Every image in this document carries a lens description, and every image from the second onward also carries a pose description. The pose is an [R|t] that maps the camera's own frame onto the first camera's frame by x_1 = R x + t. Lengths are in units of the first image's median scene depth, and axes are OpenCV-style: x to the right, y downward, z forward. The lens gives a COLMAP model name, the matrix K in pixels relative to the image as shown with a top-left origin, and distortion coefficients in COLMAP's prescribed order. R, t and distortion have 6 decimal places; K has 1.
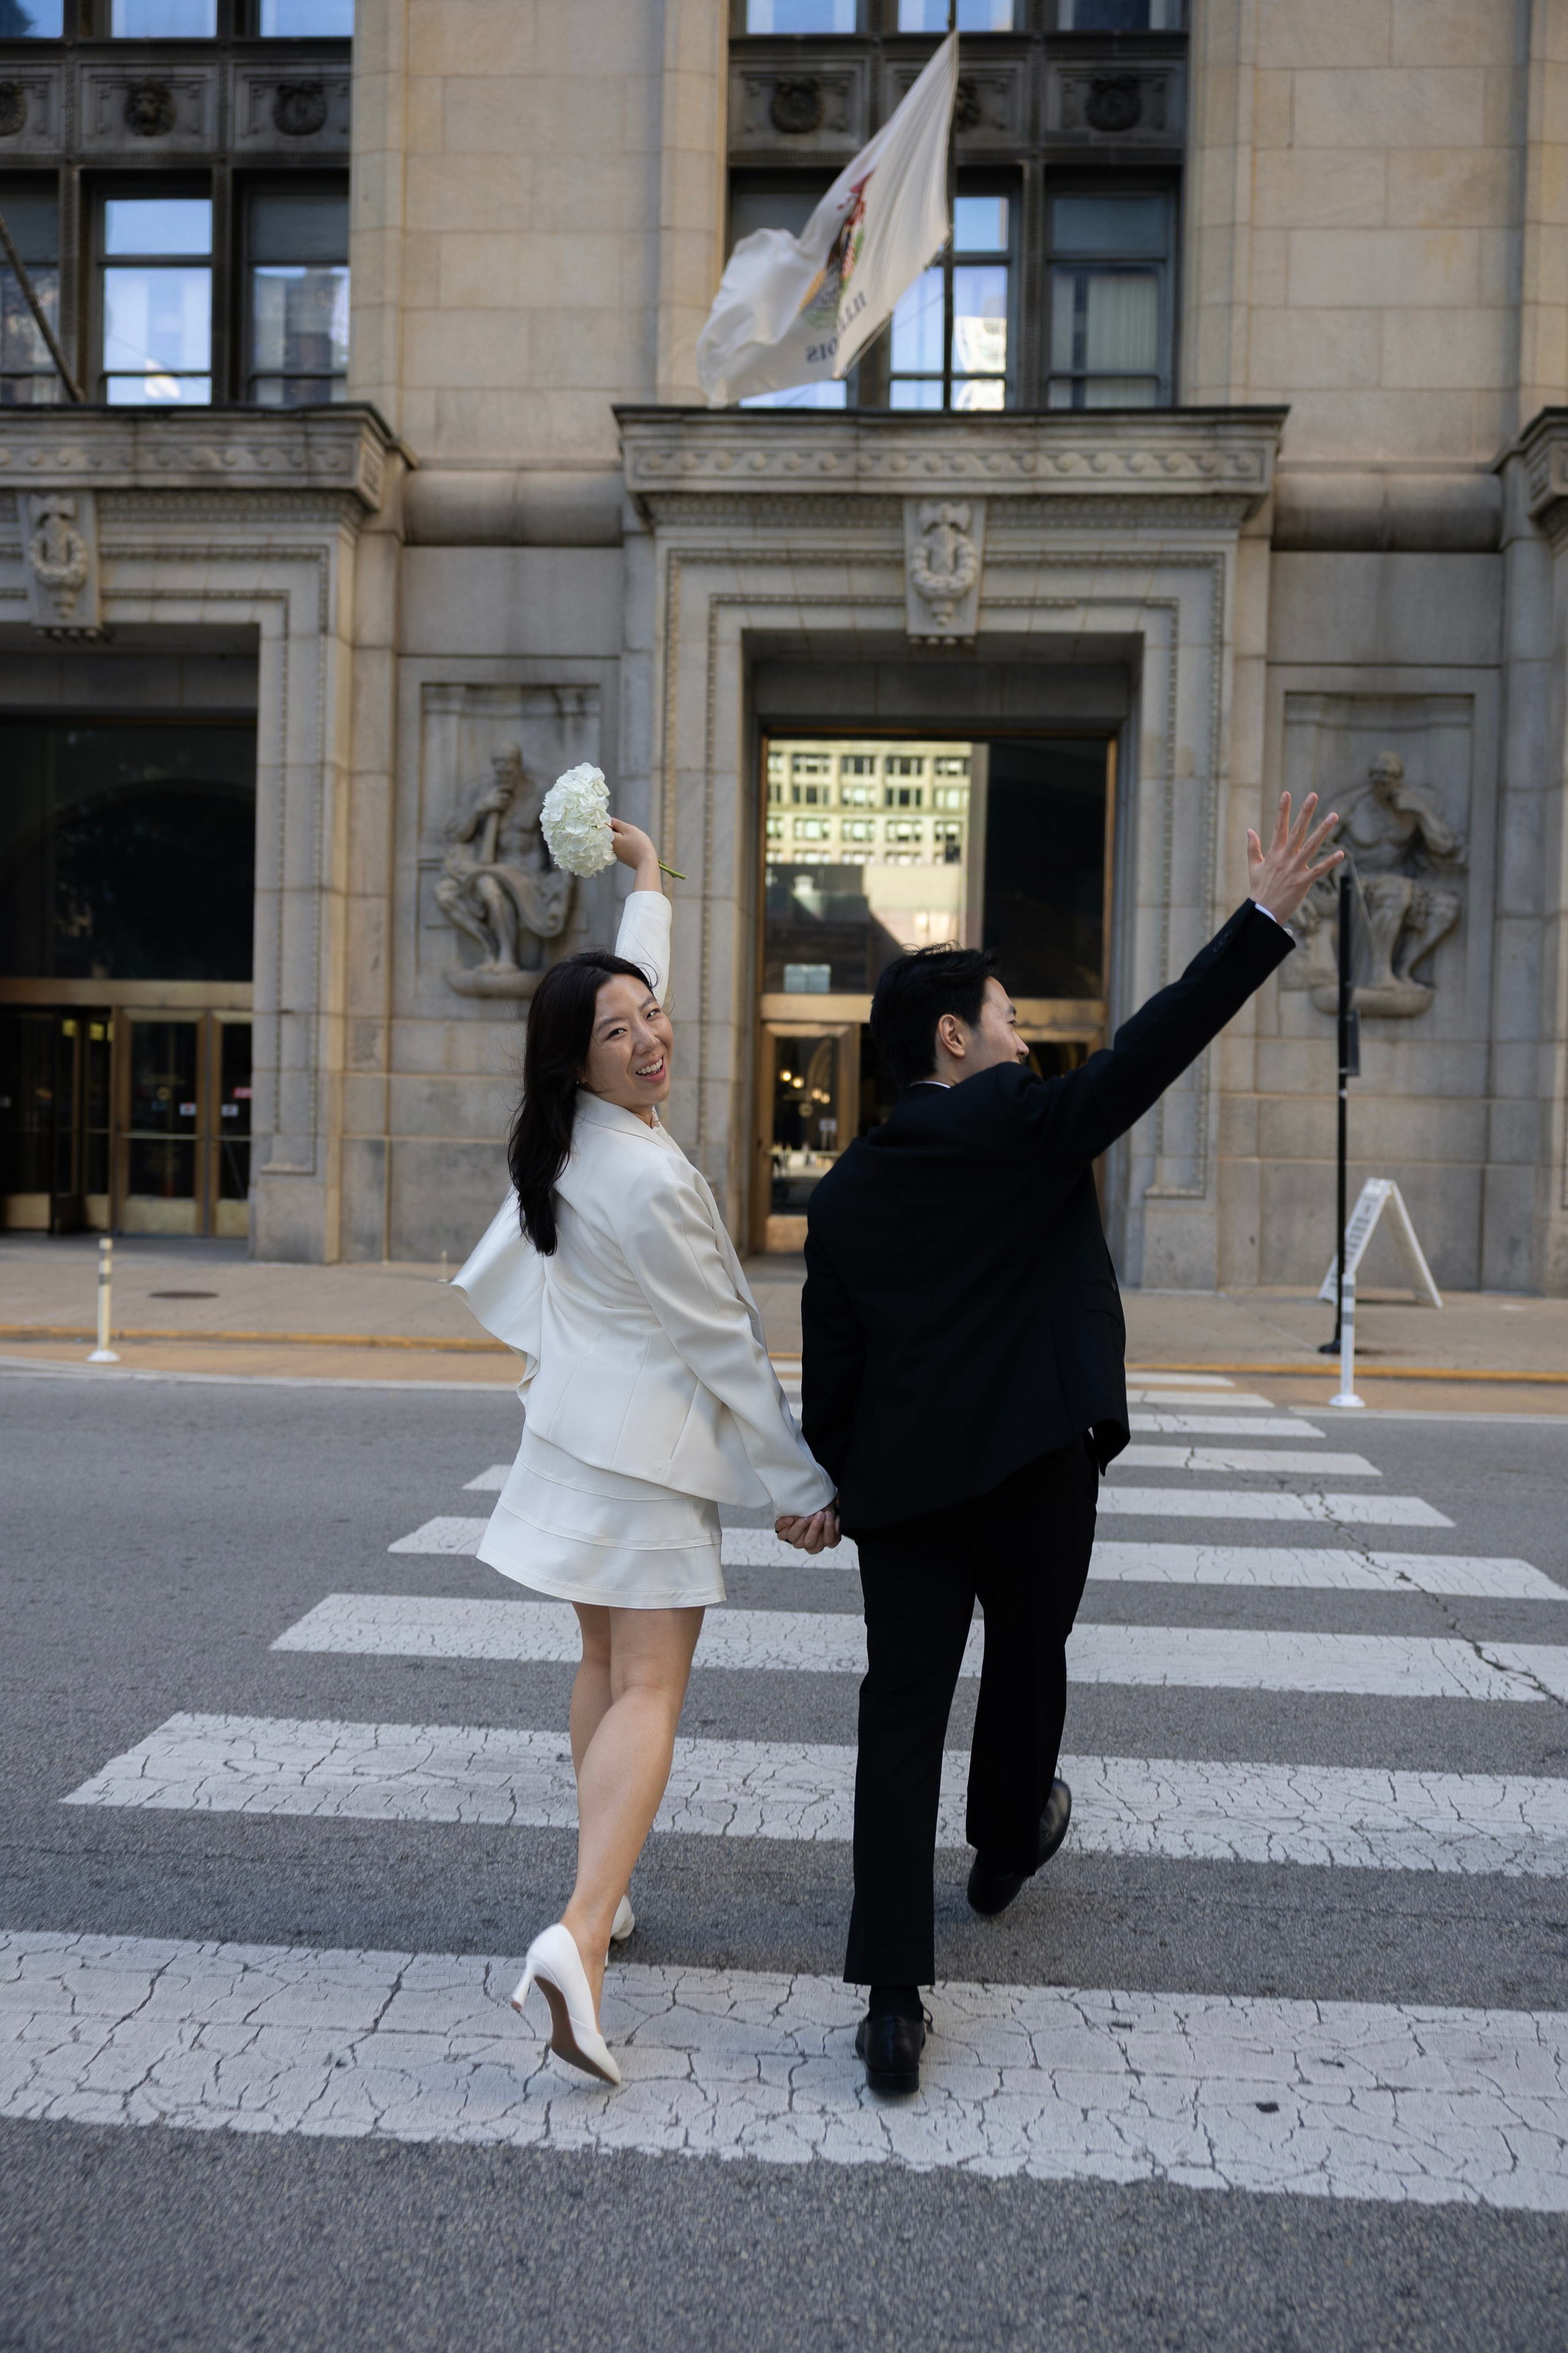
lens RADIAL K [[2013.6, 0, 801.2], [0, 2013.6, 1142.6], [0, 0, 1]] dist [0.007112, -0.018352]
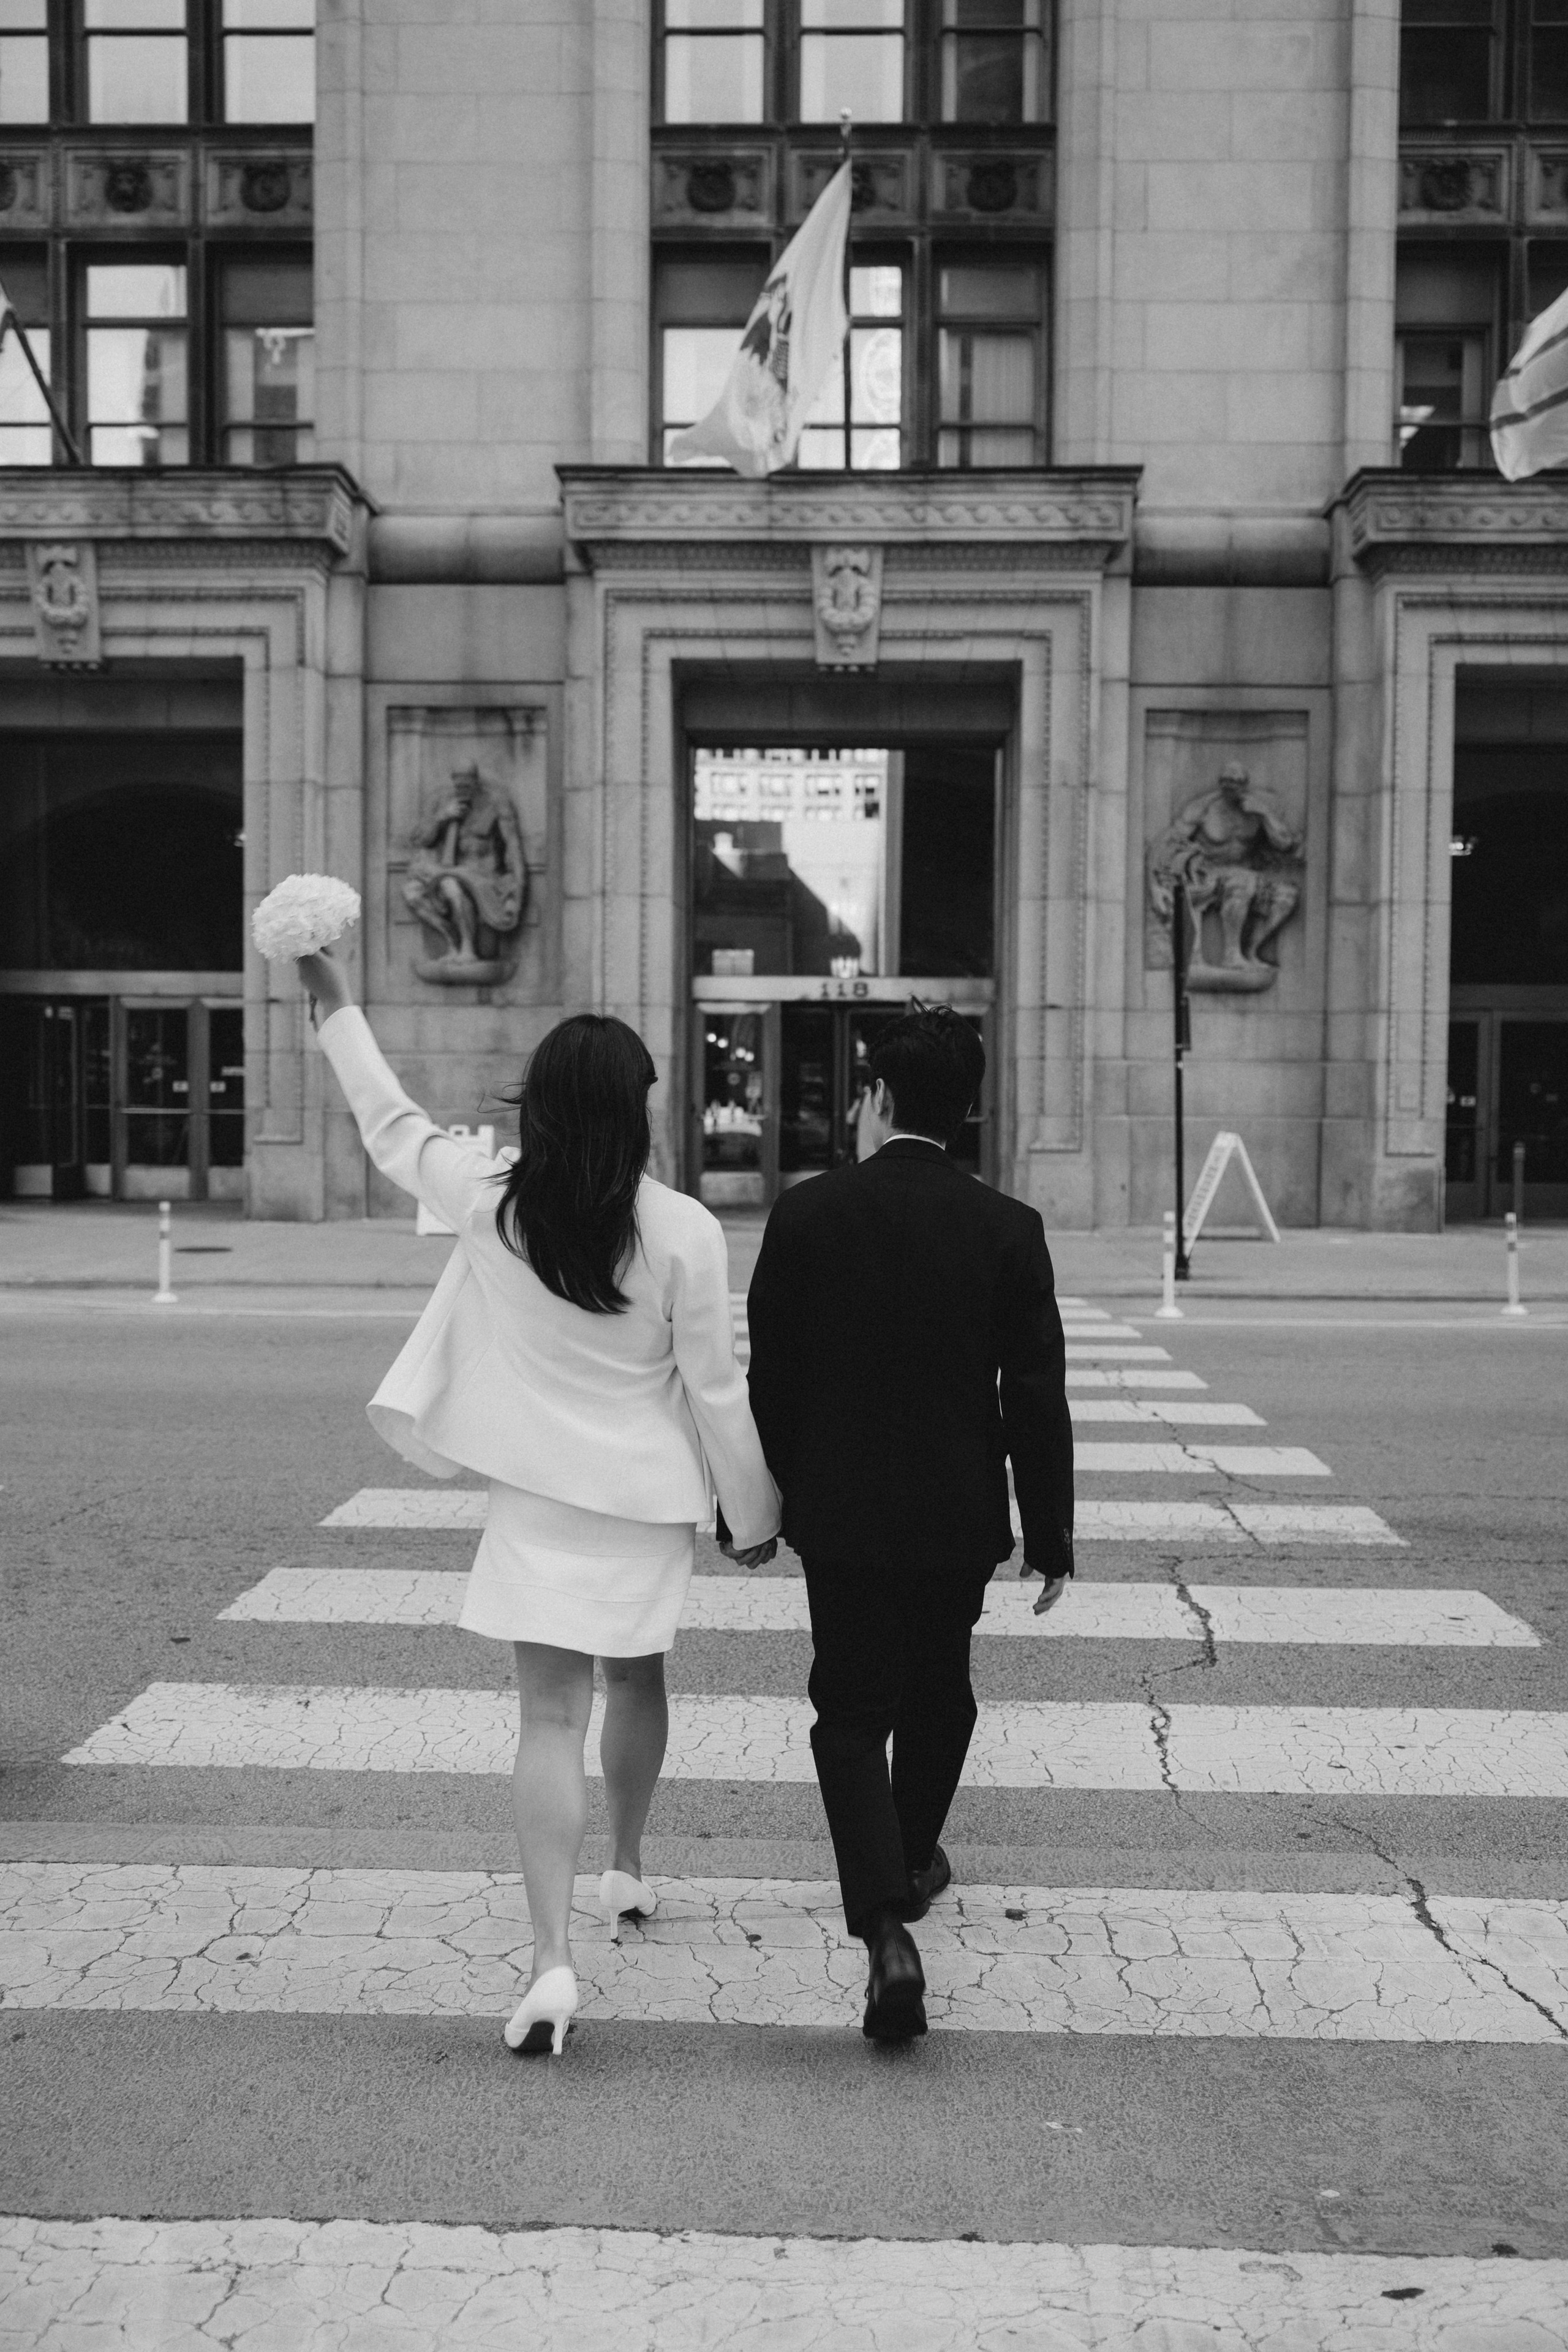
lens RADIAL K [[2176.9, 0, 802.6], [0, 2176.9, 1155.0], [0, 0, 1]] dist [-0.013150, 0.018181]
pose [[0.999187, -0.016442, 0.036815, -0.005187], [0.015347, 0.999437, 0.029838, -0.010148], [-0.037284, -0.029249, 0.998877, -0.239767]]
